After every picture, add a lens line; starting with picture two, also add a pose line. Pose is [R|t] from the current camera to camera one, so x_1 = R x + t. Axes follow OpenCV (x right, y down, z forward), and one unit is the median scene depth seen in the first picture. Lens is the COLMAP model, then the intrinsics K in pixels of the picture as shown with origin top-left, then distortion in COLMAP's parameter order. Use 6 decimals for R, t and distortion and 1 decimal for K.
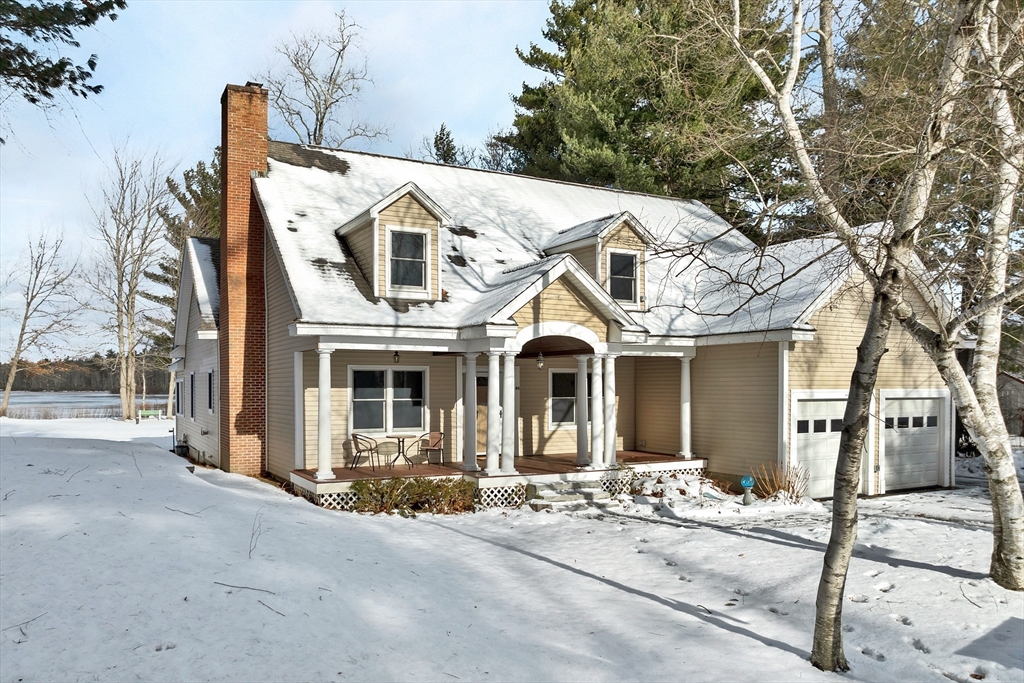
lens RADIAL K [[751.2, 0, 491.1], [0, 751.2, 388.2], [0, 0, 1]] dist [0.001478, -0.152114]
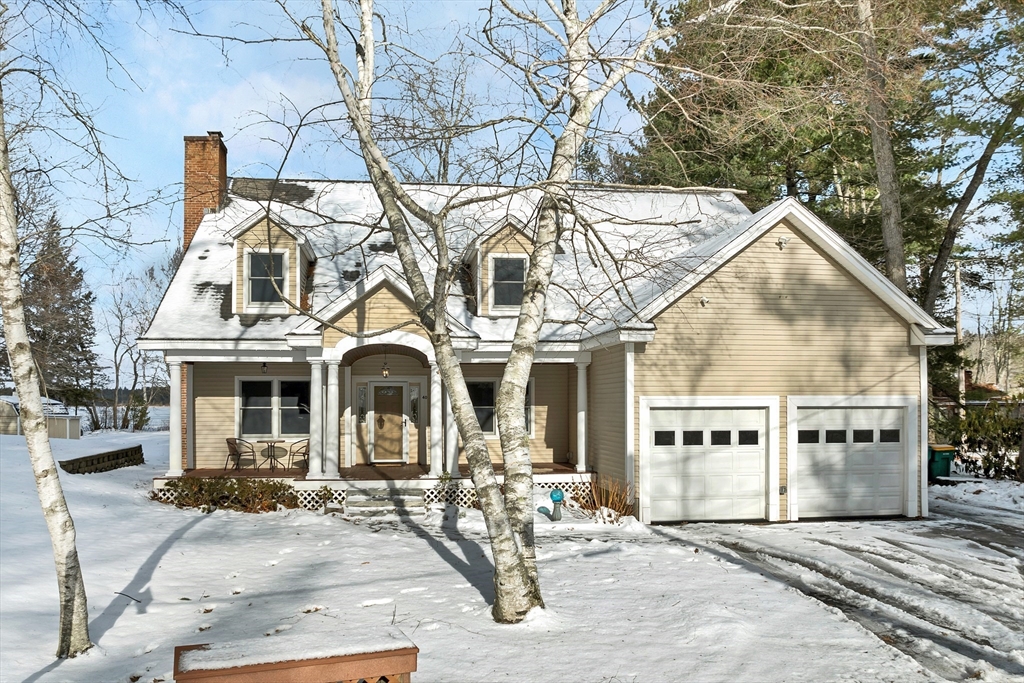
lens RADIAL K [[751.2, 0, 491.1], [0, 751.2, 388.2], [0, 0, 1]] dist [0.001478, -0.152114]
pose [[0.938879, -0.008760, -0.344137, 0.557512], [0.001265, 0.999757, -0.021995, 0.012068], [0.344246, 0.020215, 0.938662, 0.094034]]
